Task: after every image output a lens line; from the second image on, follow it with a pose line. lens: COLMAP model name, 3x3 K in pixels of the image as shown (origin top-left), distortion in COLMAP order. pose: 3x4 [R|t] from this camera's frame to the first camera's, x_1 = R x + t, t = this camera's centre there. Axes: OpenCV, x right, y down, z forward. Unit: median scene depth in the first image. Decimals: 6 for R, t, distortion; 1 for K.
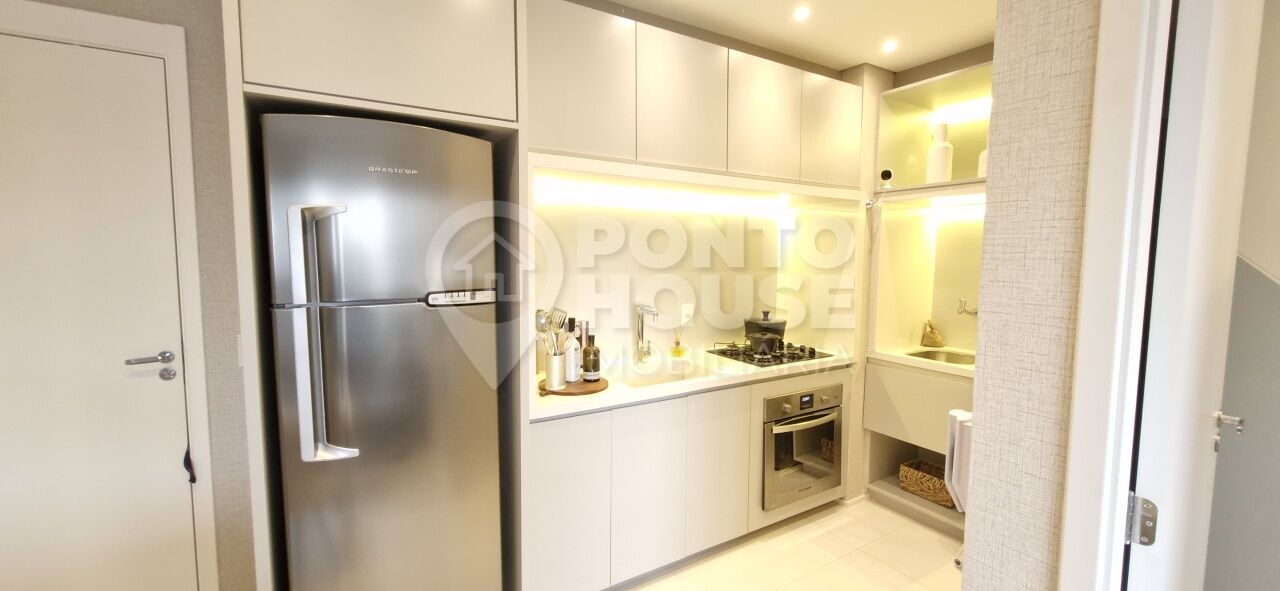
lens RADIAL K [[504.9, 0, 656.0], [0, 504.9, 289.5], [0, 0, 1]] dist [-0.001349, -0.000012]
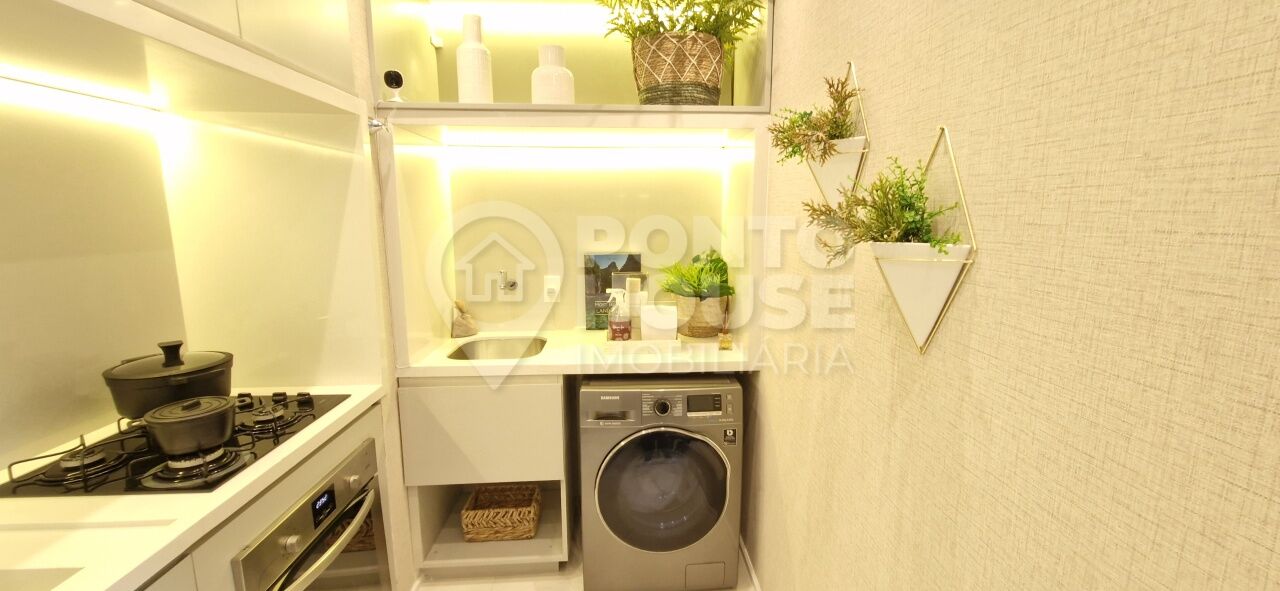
lens RADIAL K [[504.9, 0, 656.0], [0, 504.9, 289.5], [0, 0, 1]] dist [-0.001349, -0.000012]
pose [[0.475175, -0.141765, 0.868396, 0.052692], [0.078872, 0.989825, 0.118430, -0.028466], [-0.876349, 0.012217, 0.481522, 0.506882]]
